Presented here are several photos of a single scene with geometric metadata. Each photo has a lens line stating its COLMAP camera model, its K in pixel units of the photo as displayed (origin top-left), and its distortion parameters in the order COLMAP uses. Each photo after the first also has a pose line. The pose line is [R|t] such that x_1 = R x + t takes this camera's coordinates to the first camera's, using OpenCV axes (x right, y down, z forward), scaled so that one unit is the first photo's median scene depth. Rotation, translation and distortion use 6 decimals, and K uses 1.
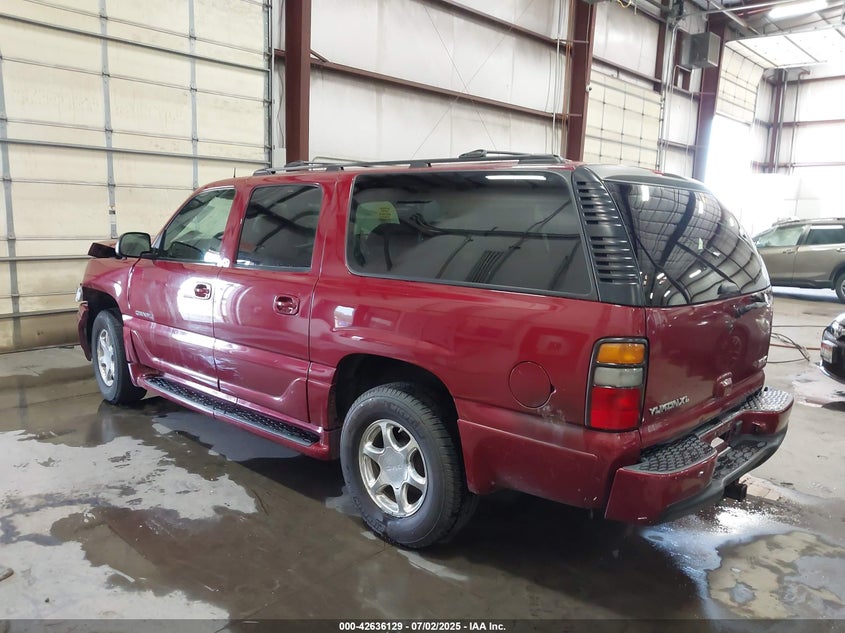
lens RADIAL K [[678.6, 0, 417.9], [0, 678.6, 318.0], [0, 0, 1]] dist [-0.001150, 0.000096]
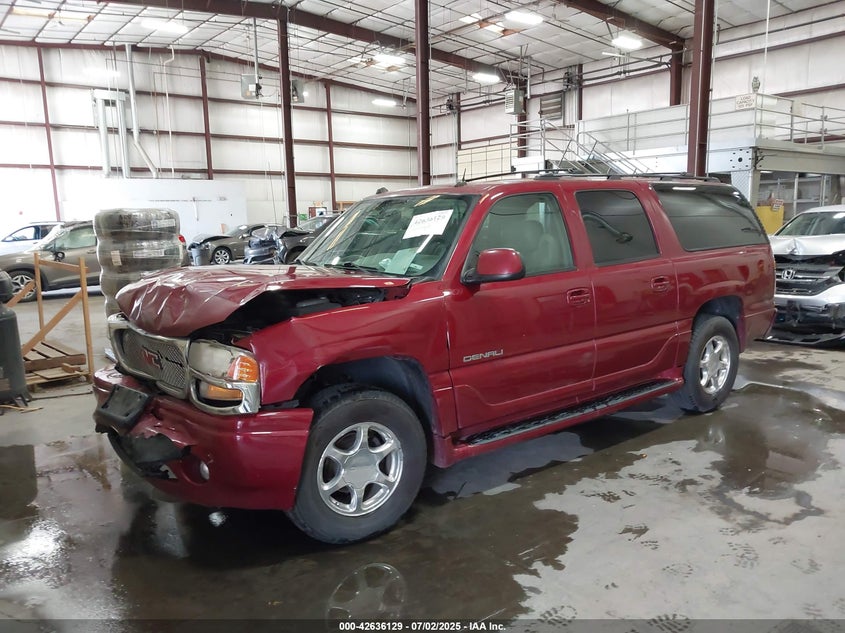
lens RADIAL K [[678.6, 0, 417.9], [0, 678.6, 318.0], [0, 0, 1]] dist [-0.001150, 0.000096]
pose [[0.146166, -0.178063, 0.973103, -1.397250], [0.177265, 0.972461, 0.151319, -0.216026], [-0.973249, 0.150379, 0.173705, 1.128665]]
